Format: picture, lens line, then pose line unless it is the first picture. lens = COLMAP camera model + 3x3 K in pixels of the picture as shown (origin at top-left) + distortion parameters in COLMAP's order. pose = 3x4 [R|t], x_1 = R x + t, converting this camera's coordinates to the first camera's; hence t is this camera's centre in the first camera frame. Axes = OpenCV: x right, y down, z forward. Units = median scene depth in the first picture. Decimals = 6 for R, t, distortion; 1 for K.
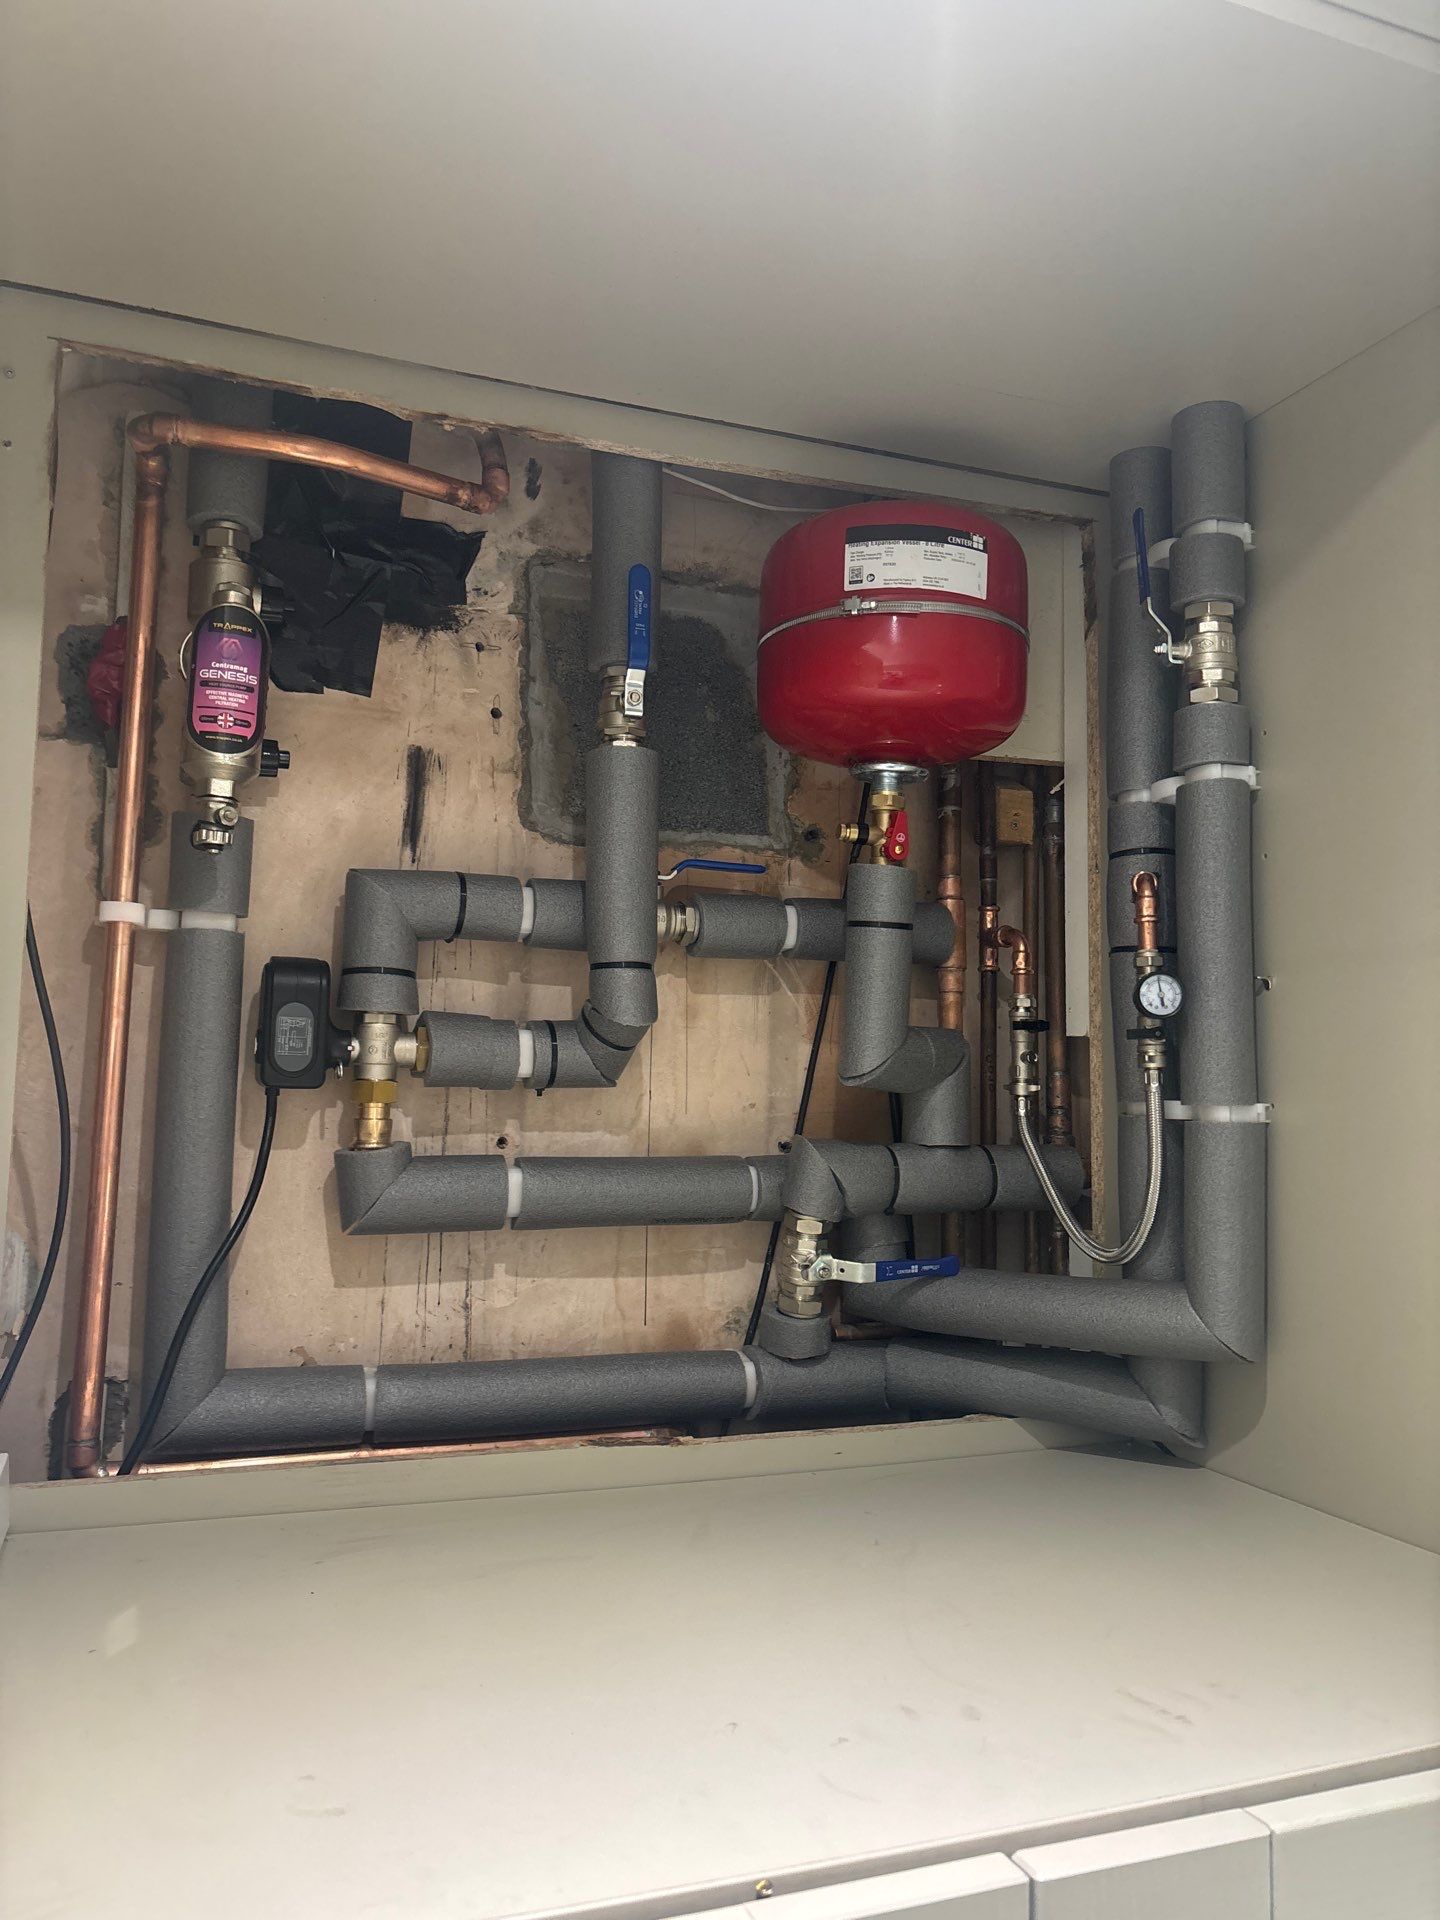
lens RADIAL K [[1453.7, 0, 704.5], [0, 1453.7, 956.2], [0, 0, 1]] dist [0.065534, -0.046948]
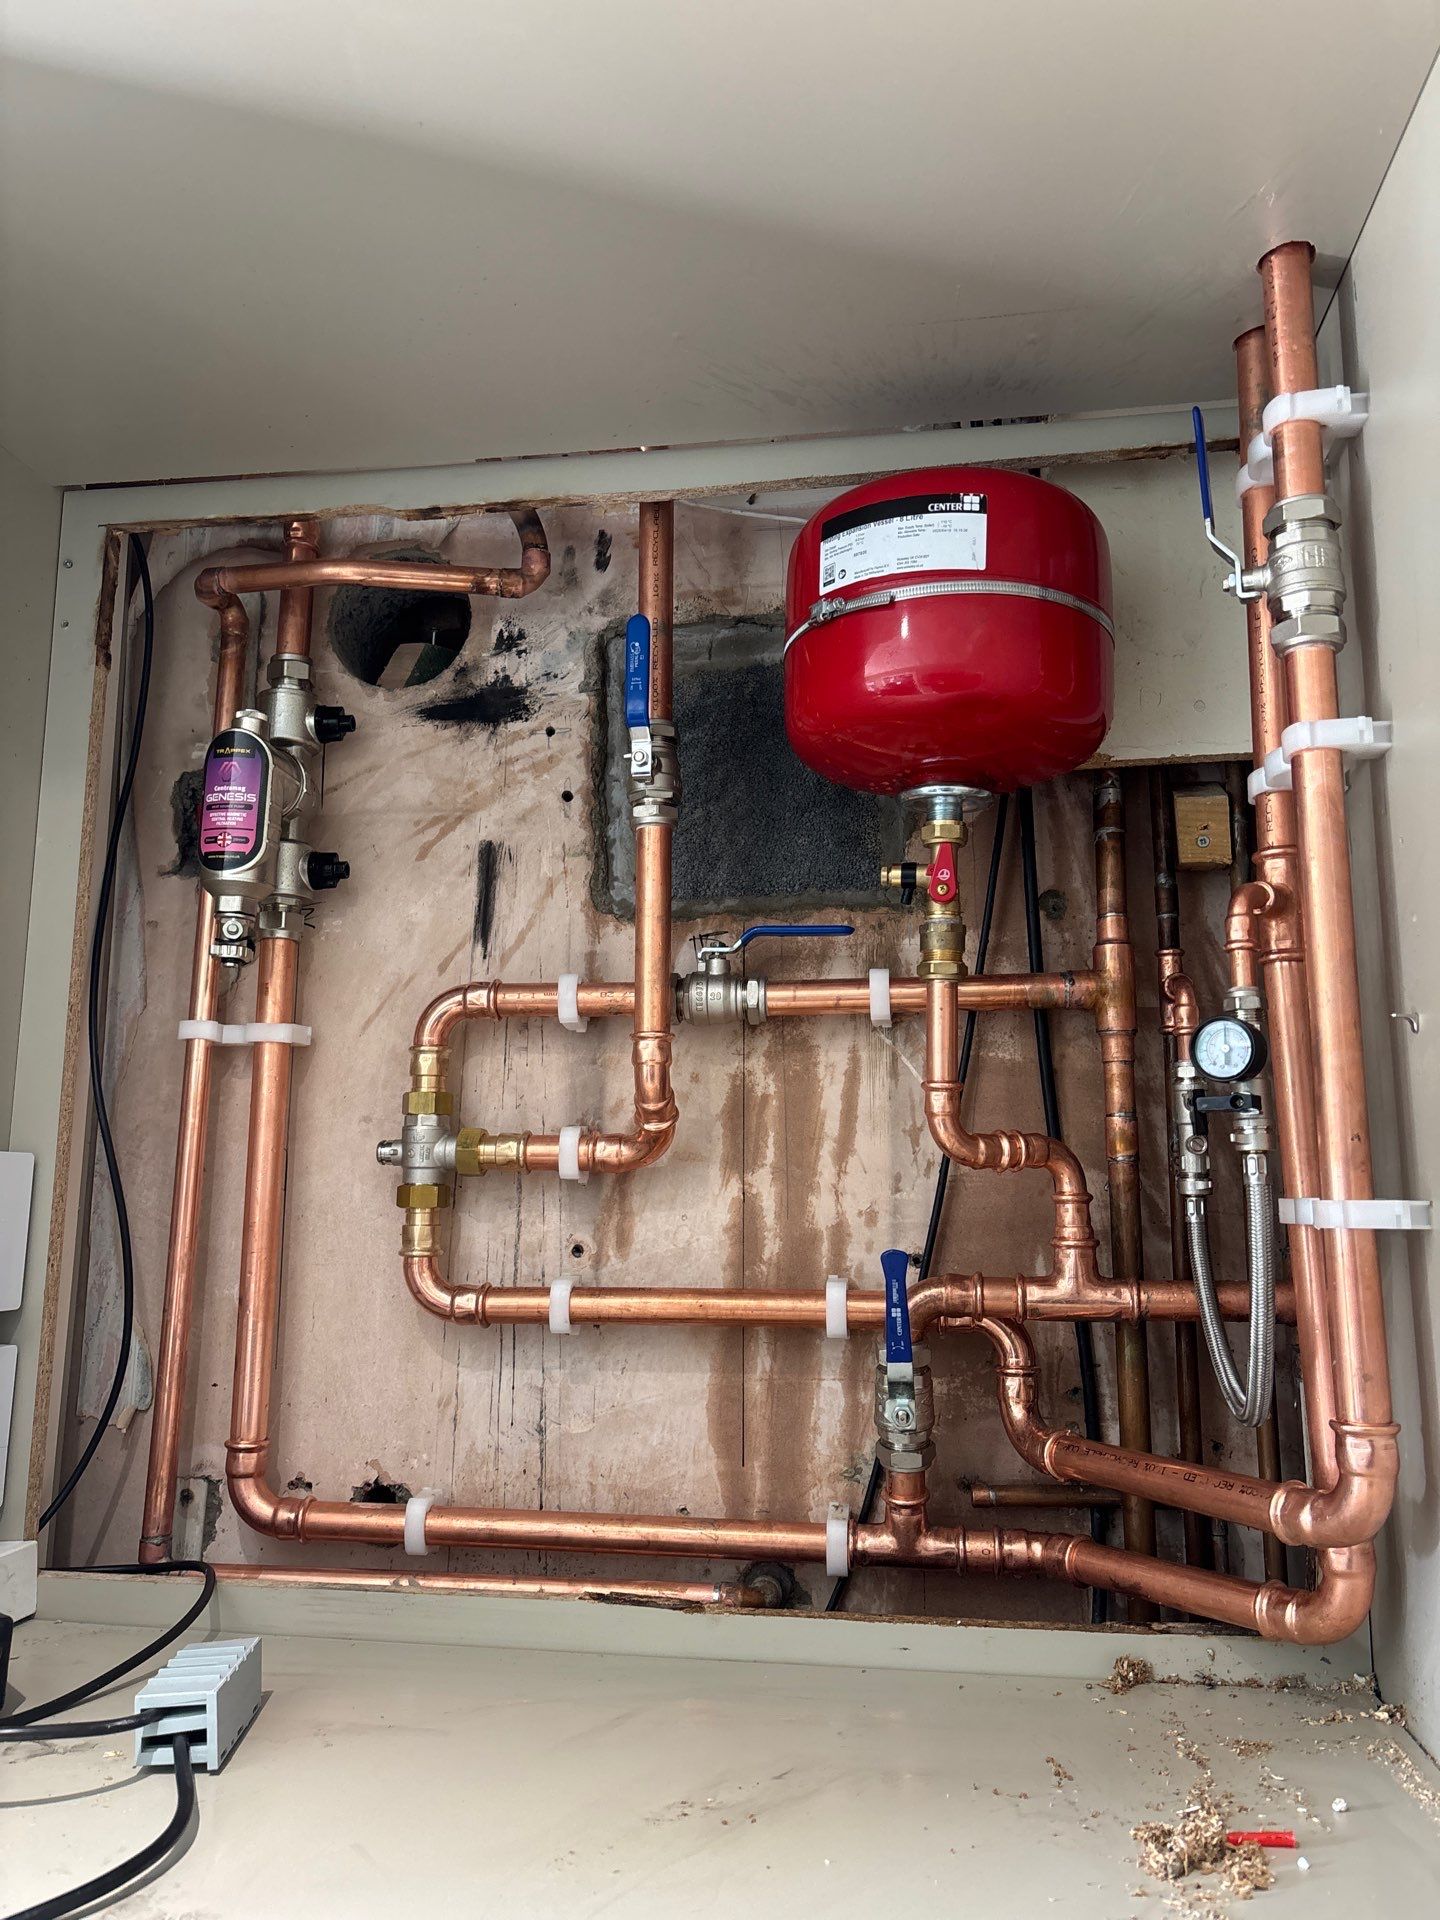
lens RADIAL K [[1453.7, 0, 702.6], [0, 1453.7, 954.0], [0, 0, 1]] dist [0.065534, -0.046948]
pose [[0.871549, -0.090249, -0.481931, 0.401141], [0.053823, 0.994584, -0.088914, 0.027469], [0.487345, 0.051554, 0.871686, 0.222547]]
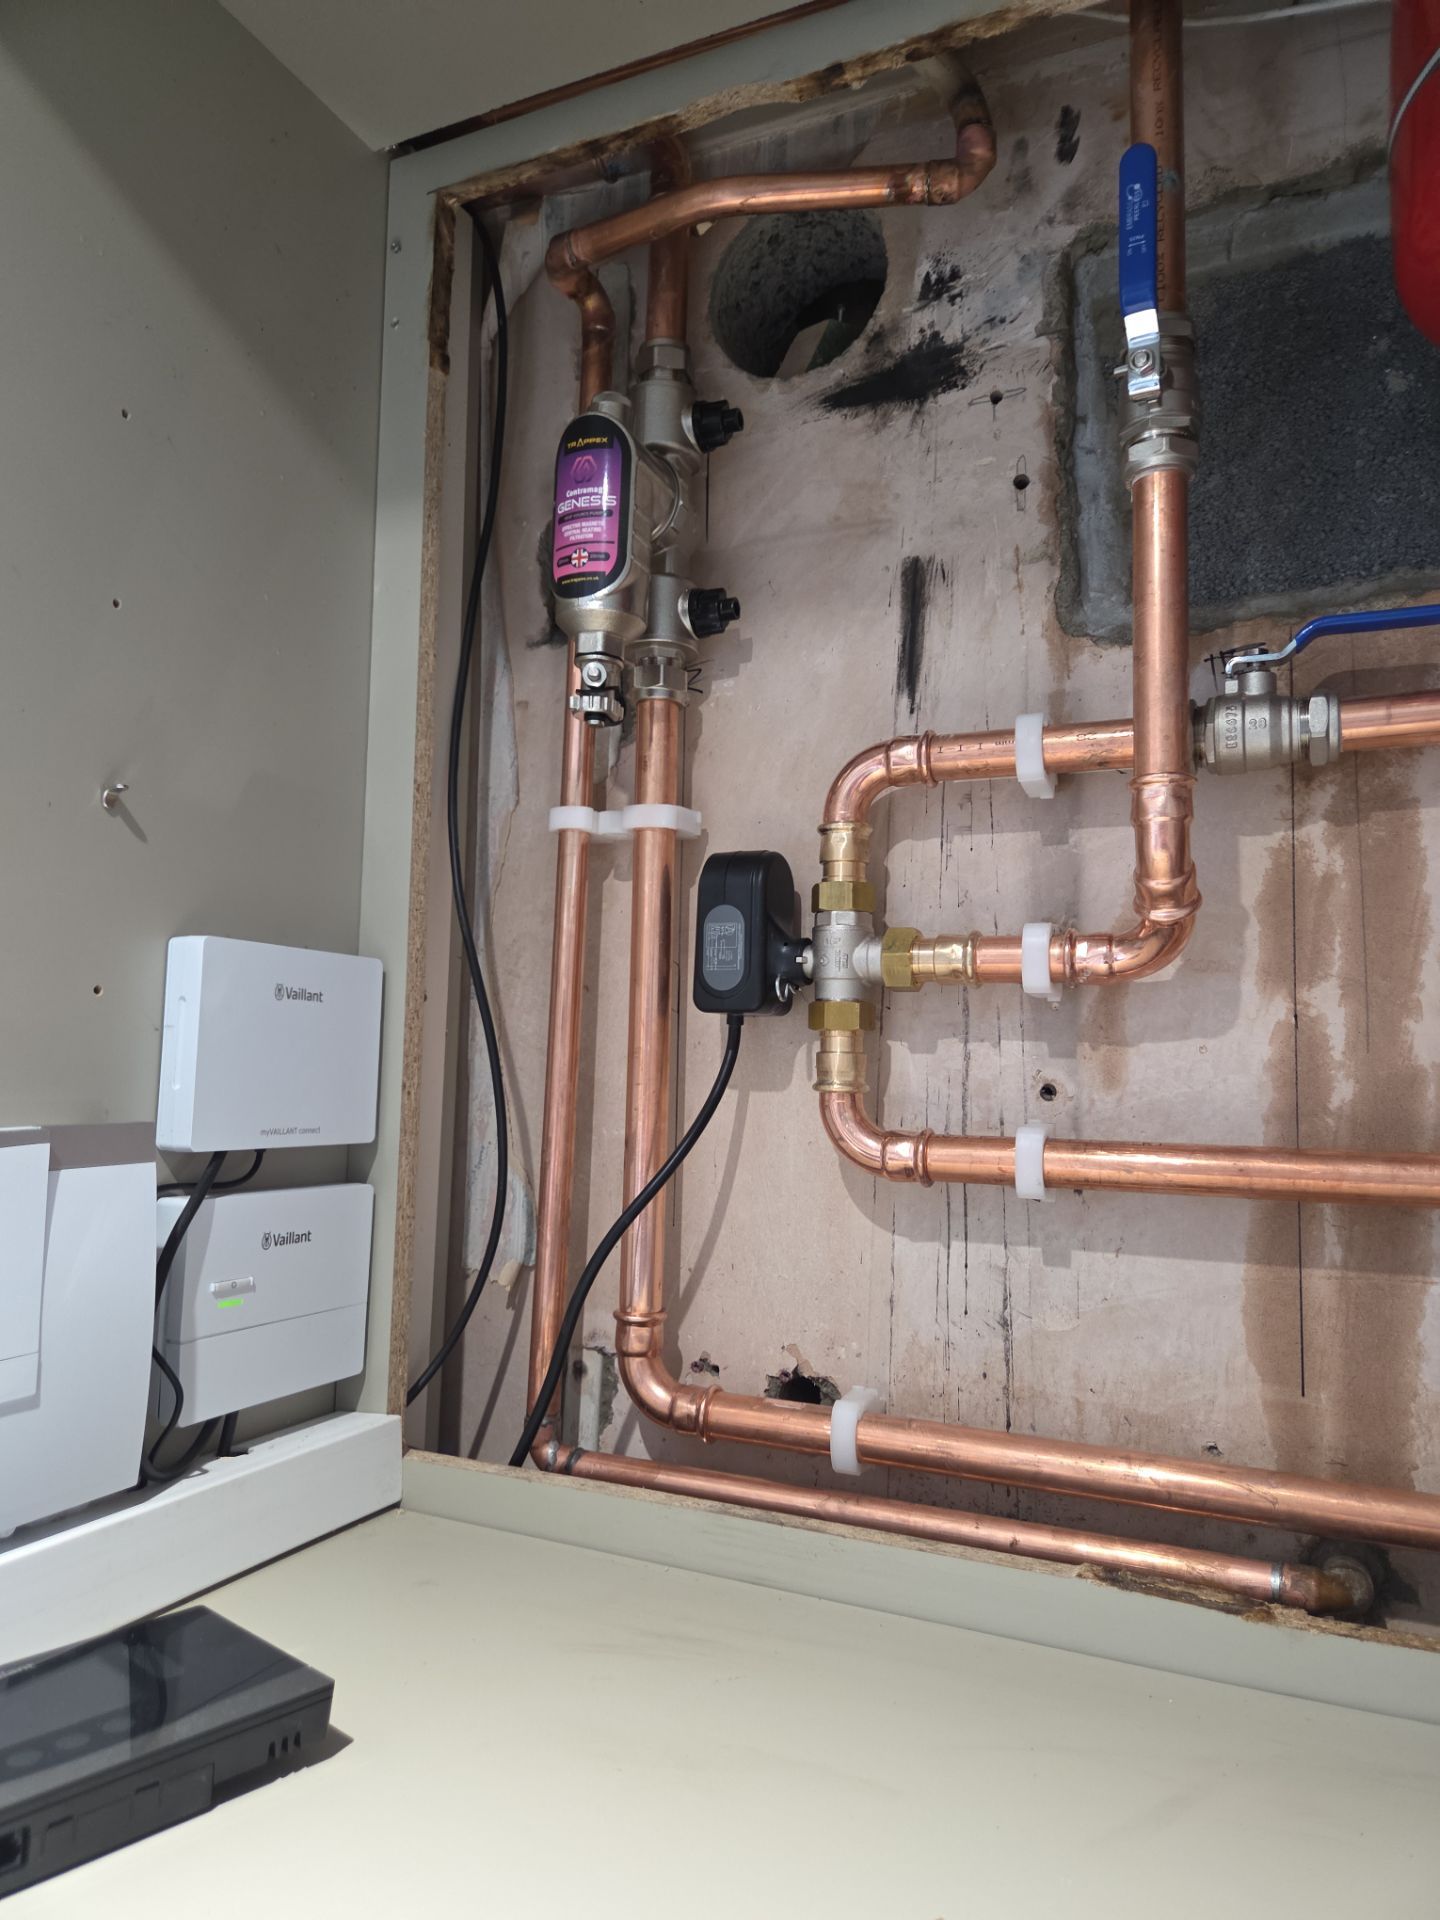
lens RADIAL K [[1284.2, 0, 728.2], [0, 1284.2, 967.4], [0, 0, 1]] dist [0.043610, -0.040537]
pose [[0.698663, -0.059703, -0.712955, 0.195959], [0.060127, 0.997887, -0.024642, 0.076264], [0.712919, -0.025651, 0.700777, 0.473295]]
